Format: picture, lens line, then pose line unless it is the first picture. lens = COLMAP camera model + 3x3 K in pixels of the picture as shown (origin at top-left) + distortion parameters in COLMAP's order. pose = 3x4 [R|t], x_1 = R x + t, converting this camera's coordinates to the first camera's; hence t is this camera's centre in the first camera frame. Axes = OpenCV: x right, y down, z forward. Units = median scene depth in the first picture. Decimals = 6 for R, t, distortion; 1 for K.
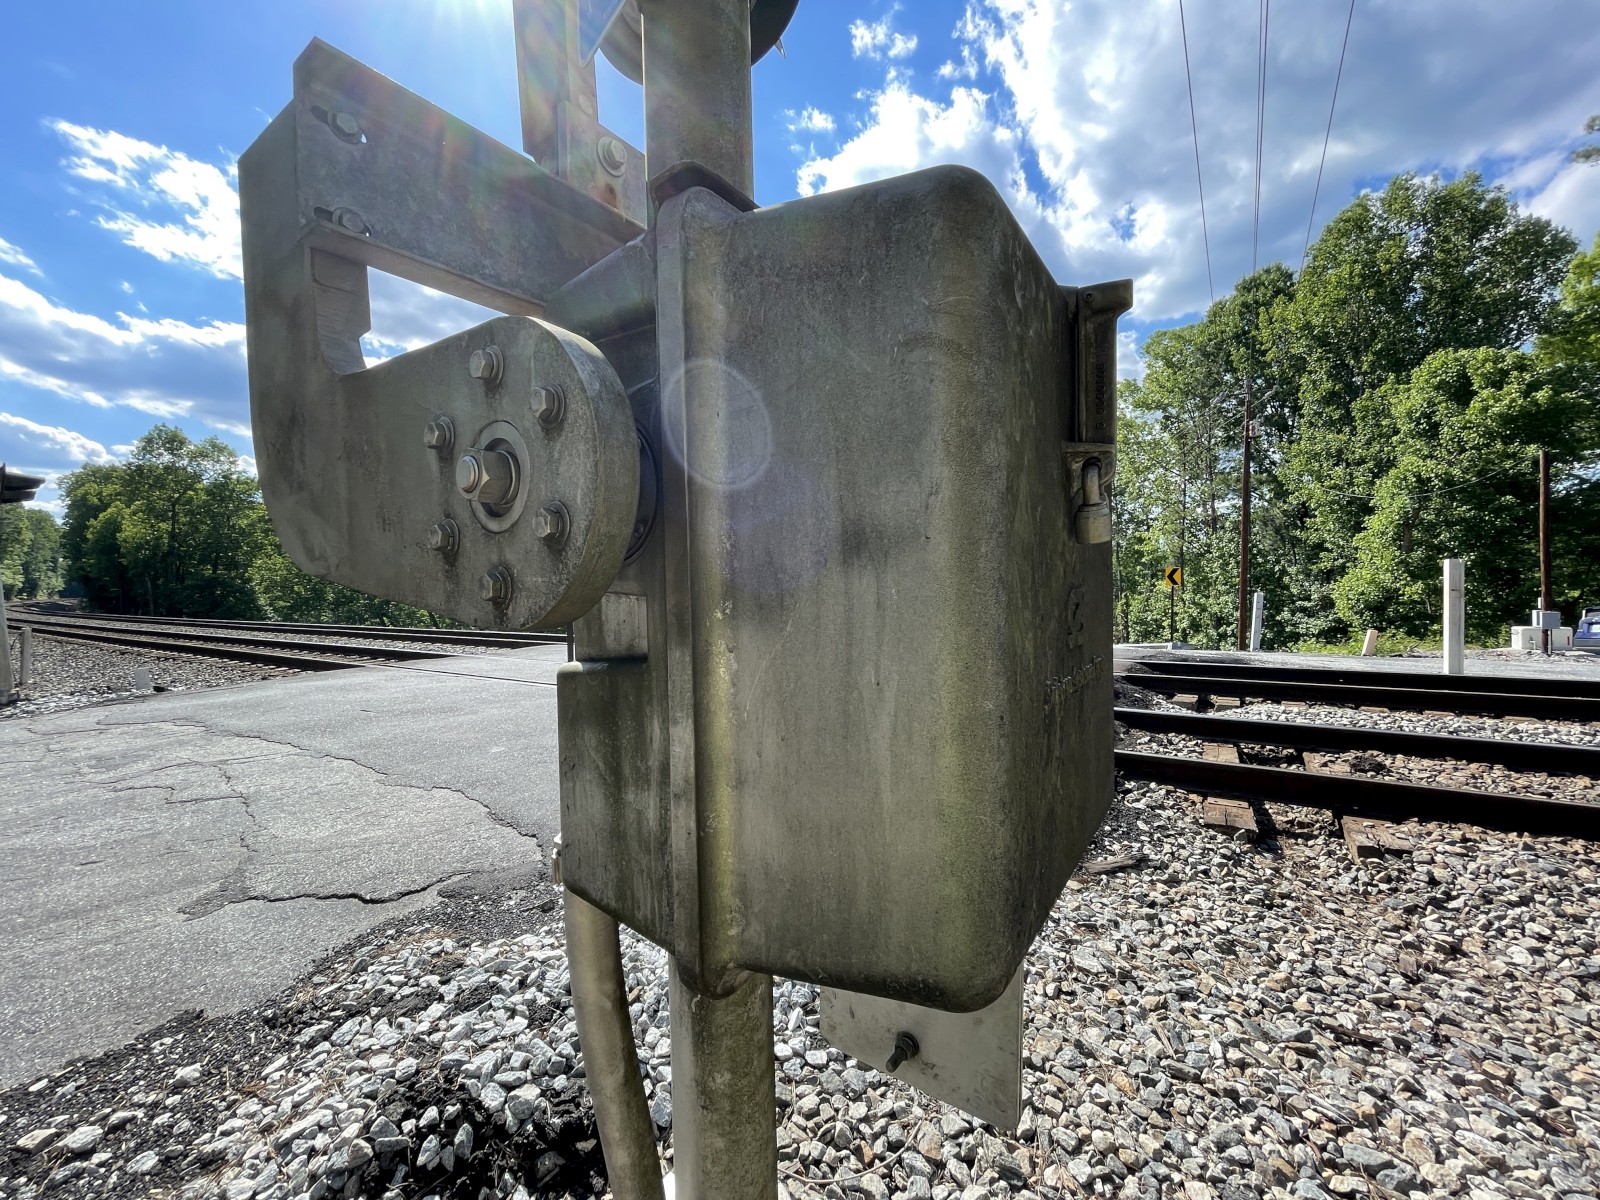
lens RADIAL K [[634.9, 0, 826.4], [0, 634.9, 601.8], [0, 0, 1]] dist [-0.003622, -0.000022]
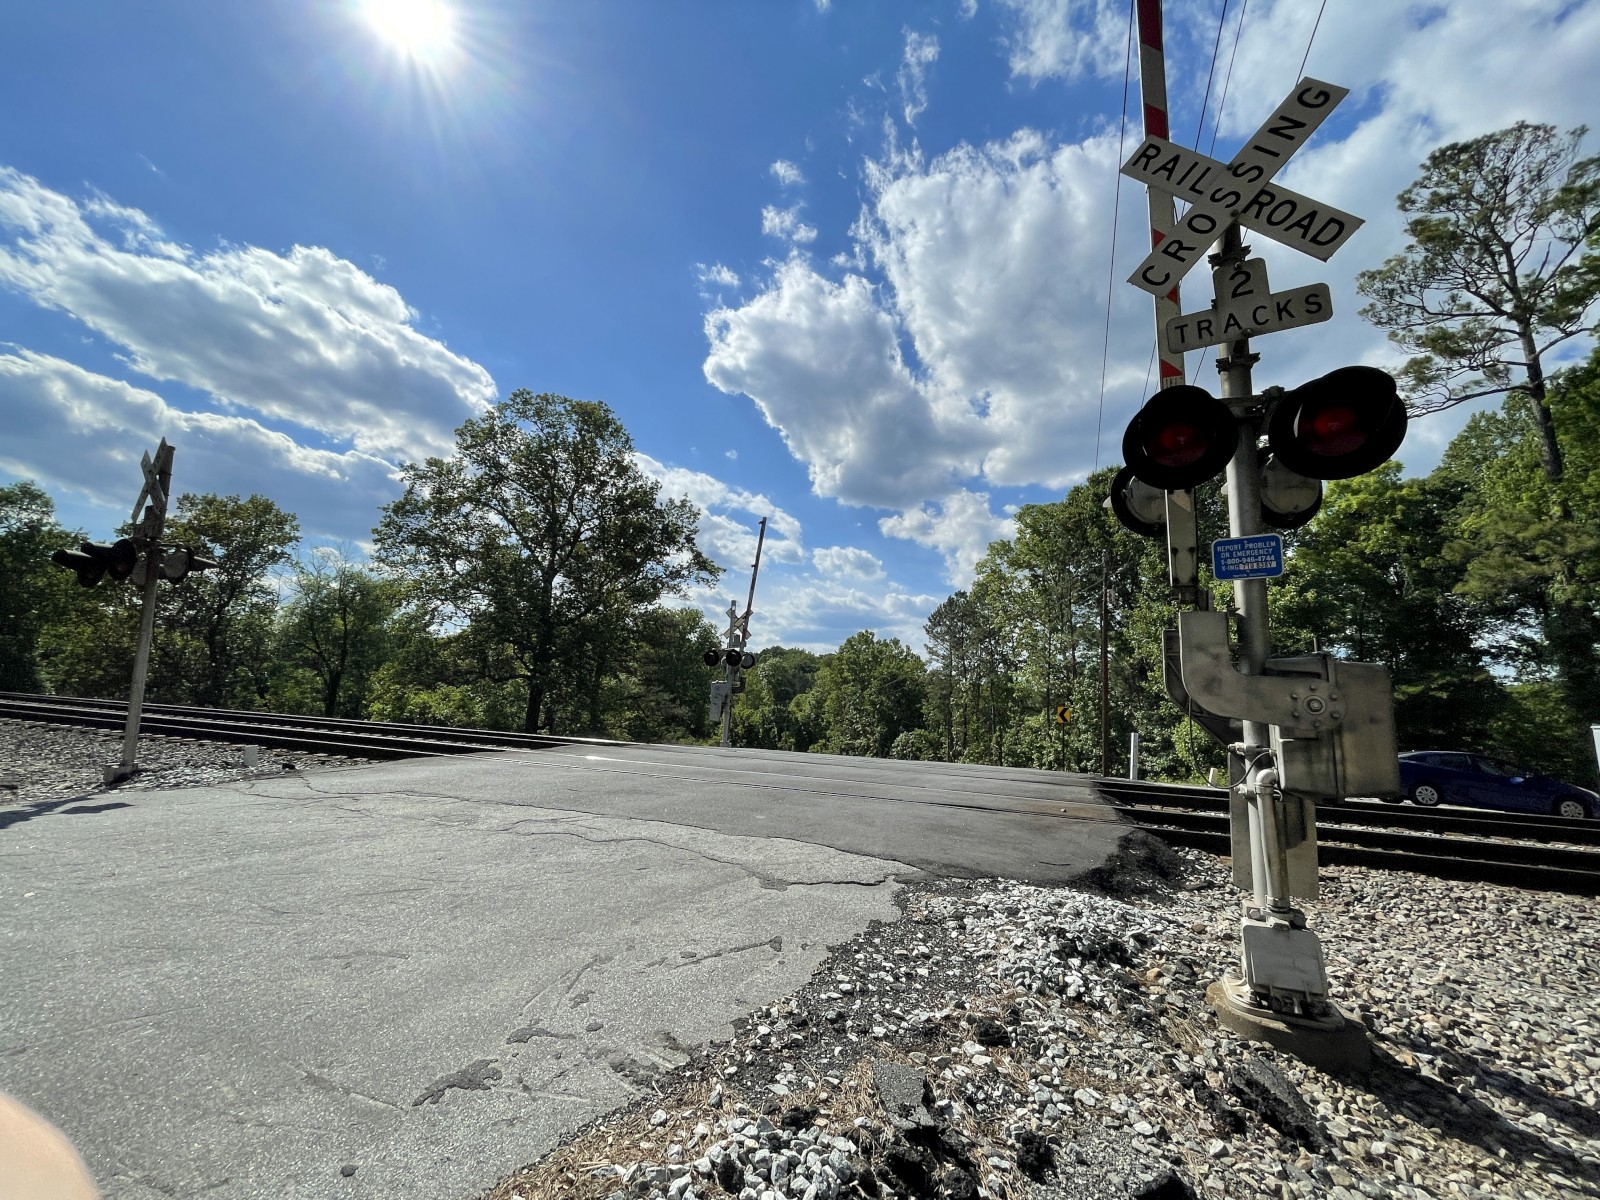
lens RADIAL K [[649.6, 0, 804.8], [0, 649.6, 597.9], [0, 0, 1]] dist [-0.000845, -0.000177]
pose [[0.977429, 0.095693, 0.188349, -0.102854], [-0.059059, 0.979755, -0.191289, 0.003990], [-0.202841, 0.175847, 0.963293, -0.065715]]
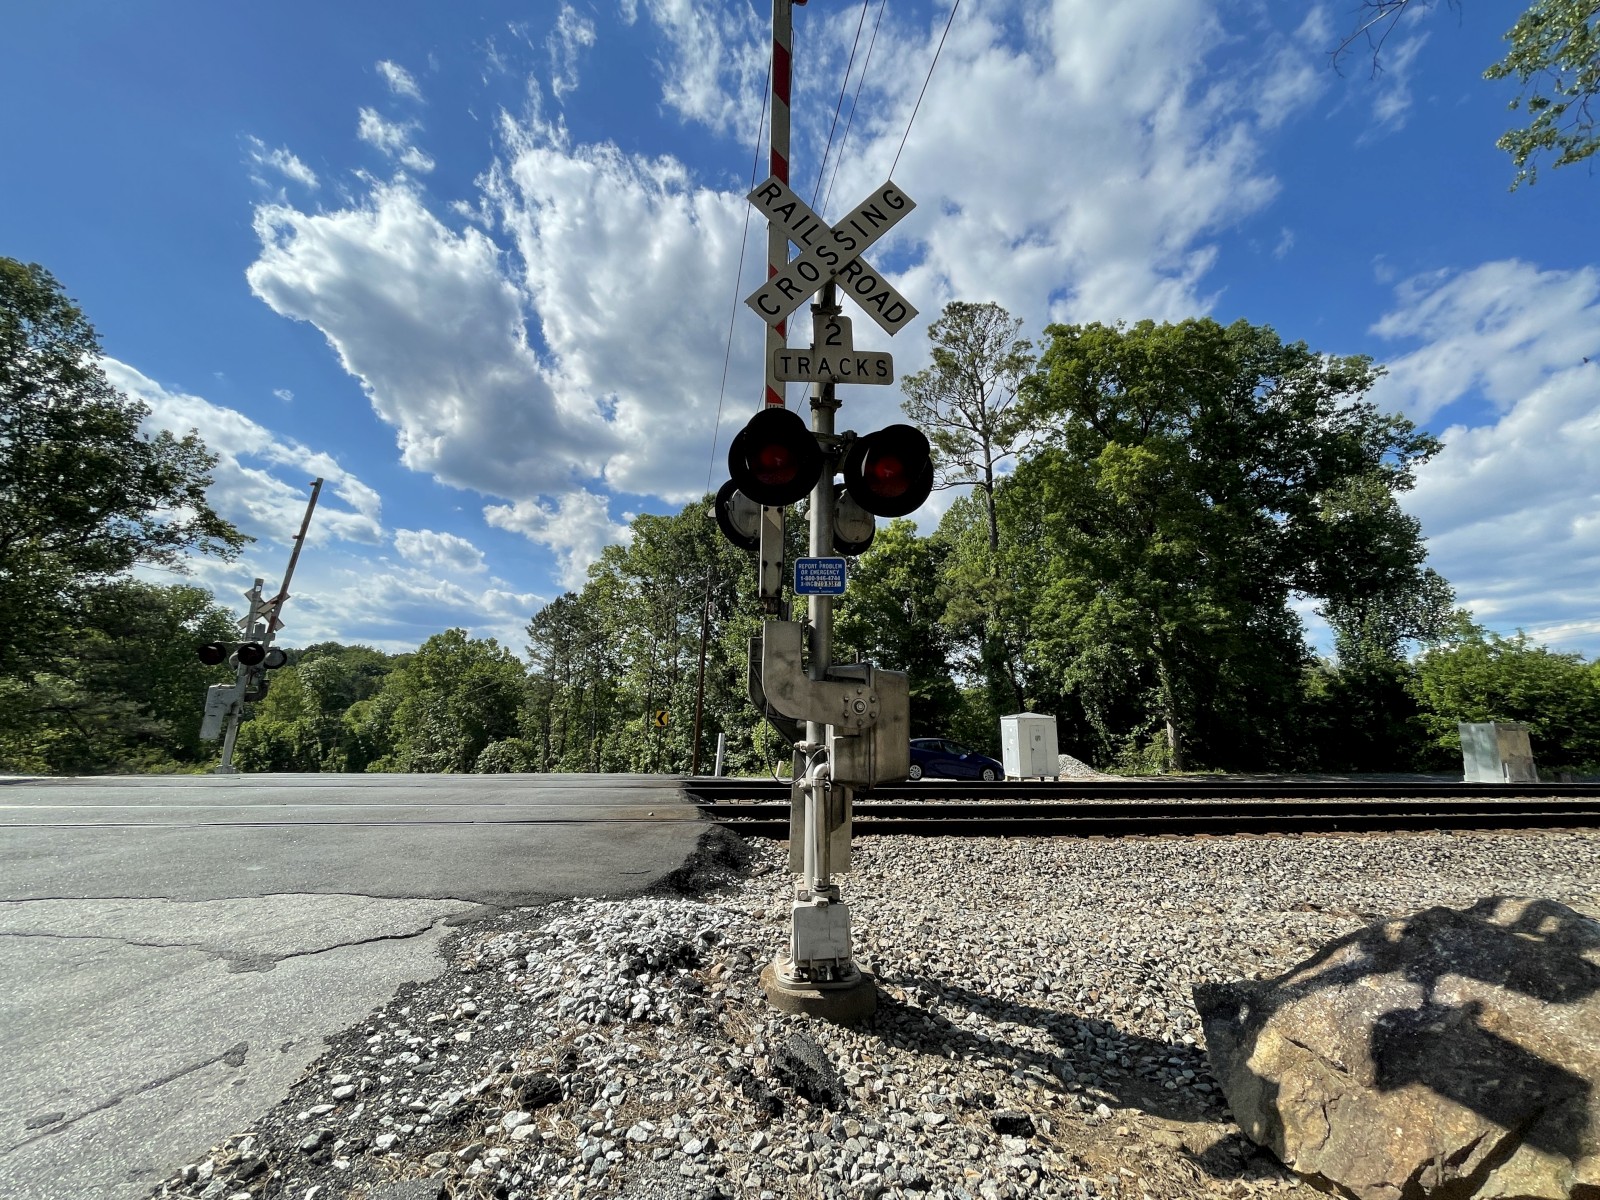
lens RADIAL K [[645.6, 0, 805.2], [0, 645.6, 600.8], [0, 0, 1]] dist [-0.002228, -0.000120]
pose [[0.703089, 0.164637, 0.691781, -0.095547], [-0.014793, 0.976005, -0.217245, 0.003190], [-0.710948, 0.142509, 0.688653, -0.057739]]
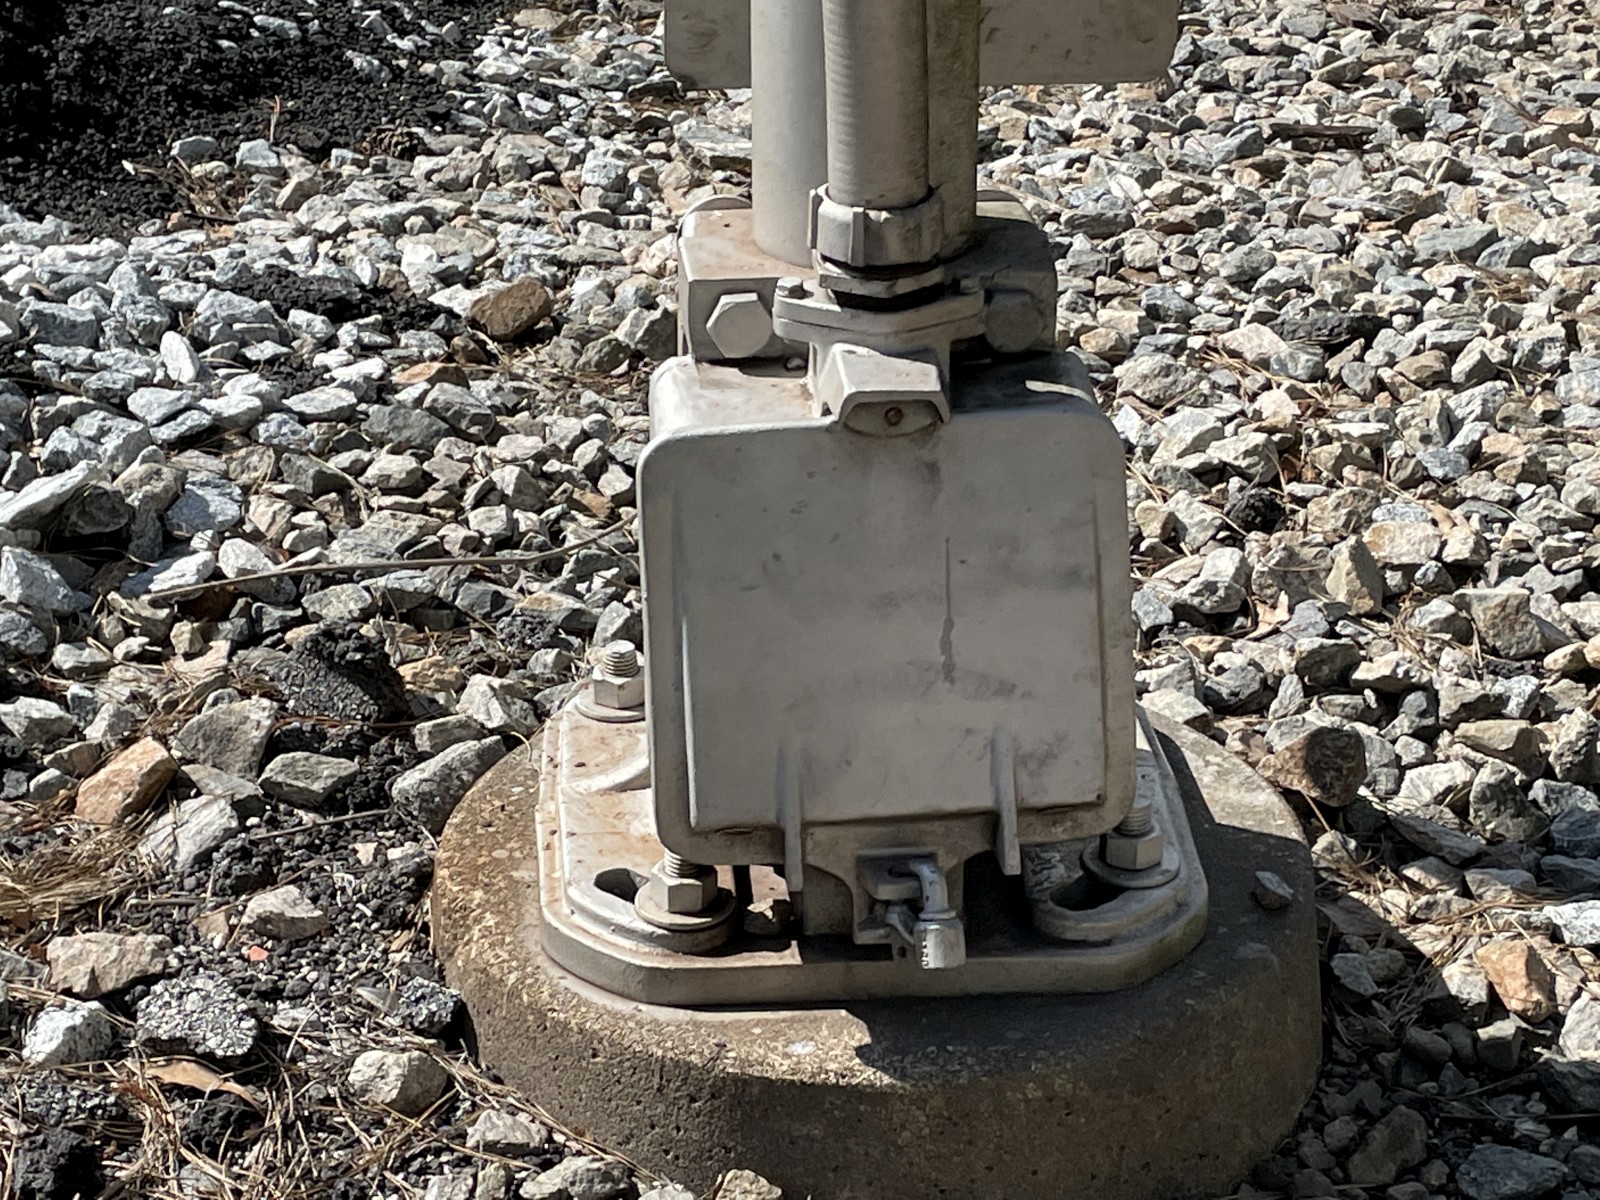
lens RADIAL K [[3333.3, 0, 798.9], [0, 3333.3, 599.6], [0, 0, 1]] dist [0.148177, -0.025669]
pose [[0.748470, -0.269105, 0.606115, -0.049283], [0.006329, 0.916825, 0.399239, 0.007173], [-0.663139, -0.294982, 0.687919, -0.020275]]
